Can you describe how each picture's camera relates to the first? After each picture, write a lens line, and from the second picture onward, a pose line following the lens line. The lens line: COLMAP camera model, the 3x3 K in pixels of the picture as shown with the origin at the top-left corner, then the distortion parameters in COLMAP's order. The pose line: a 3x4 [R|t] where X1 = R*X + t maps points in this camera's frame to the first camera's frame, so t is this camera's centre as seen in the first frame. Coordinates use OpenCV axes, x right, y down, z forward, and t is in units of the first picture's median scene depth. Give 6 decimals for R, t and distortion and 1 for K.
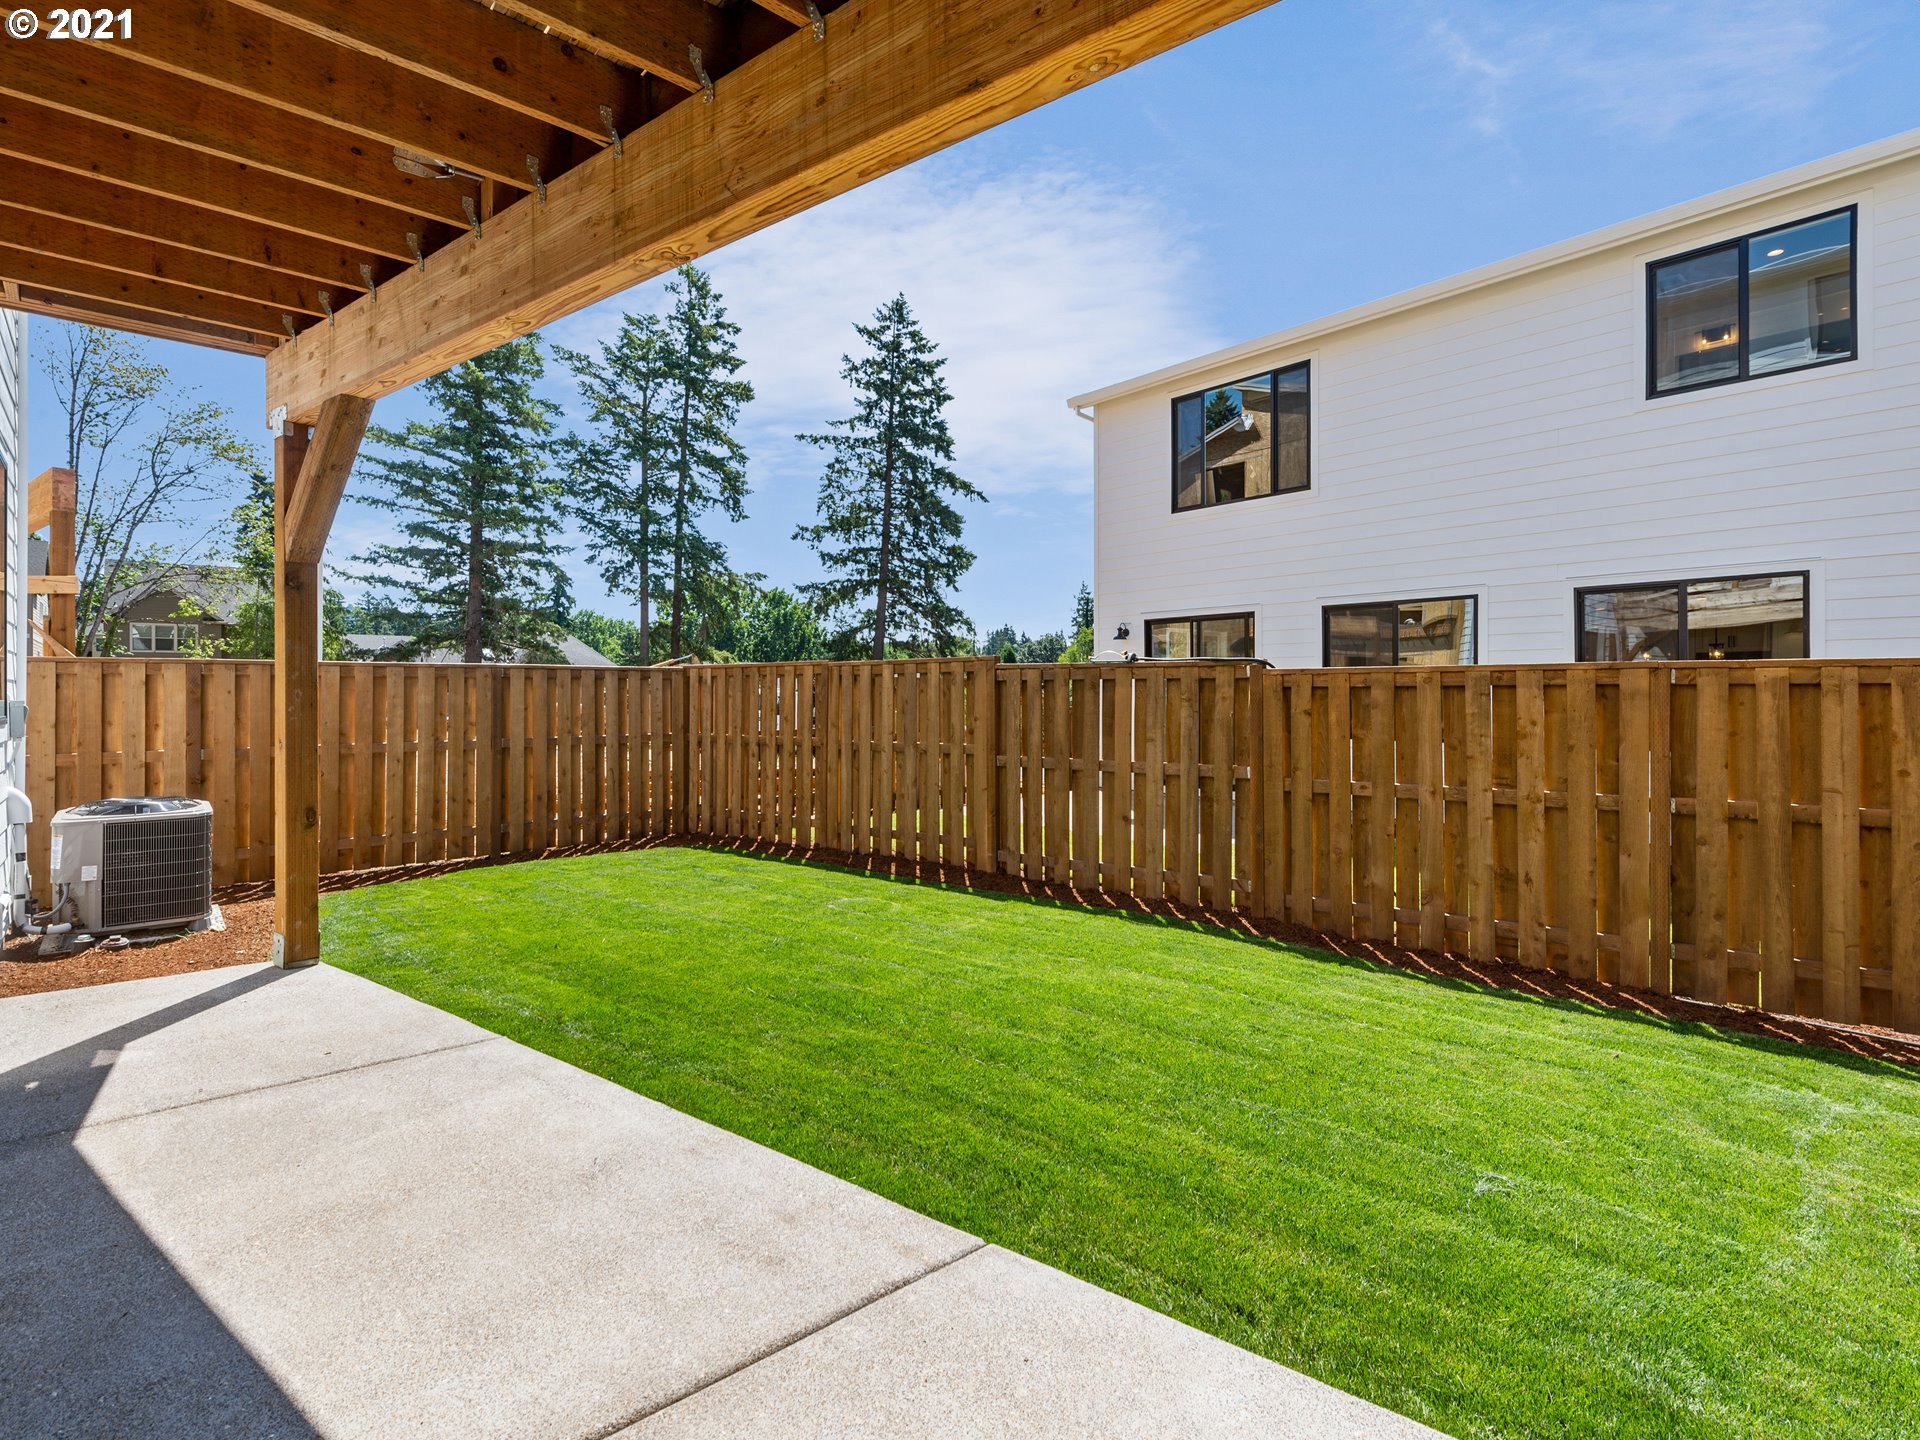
lens RADIAL K [[956.8, 0, 960.9], [0, 956.8, 710.8], [0, 0, 1]] dist [-0.000051, -0.000084]
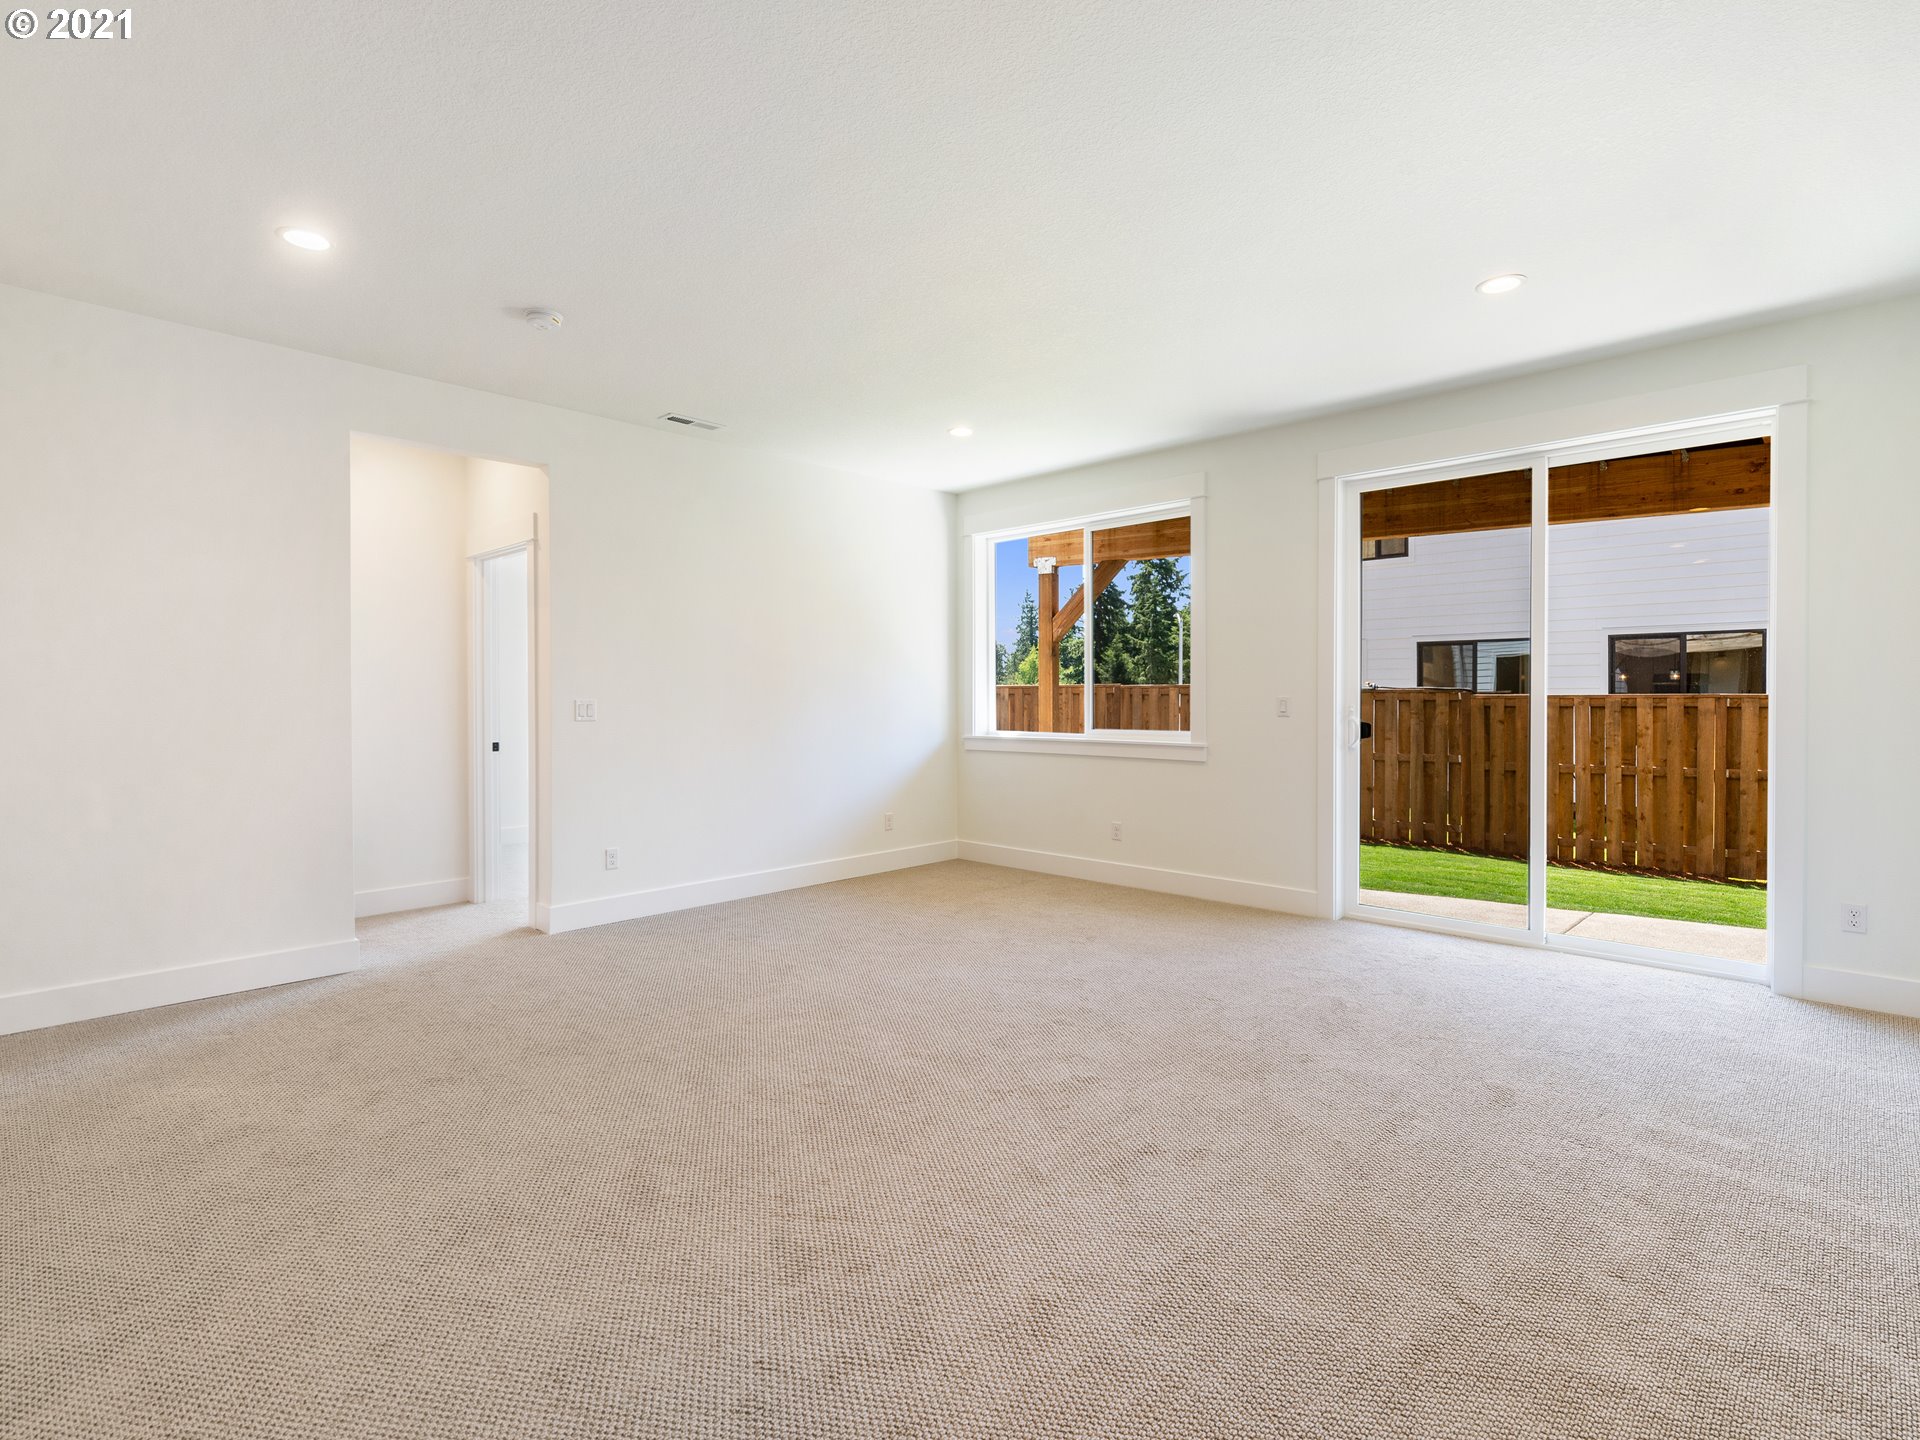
lens RADIAL K [[956.8, 0, 958.9], [0, 956.8, 729.0], [0, 0, 1]] dist [-0.000051, -0.000084]
pose [[0.996653, -0.001174, 0.081735, -0.783065], [-0.000008, 0.999895, 0.014457, -0.010539], [-0.081743, -0.014409, 0.996549, -0.629165]]
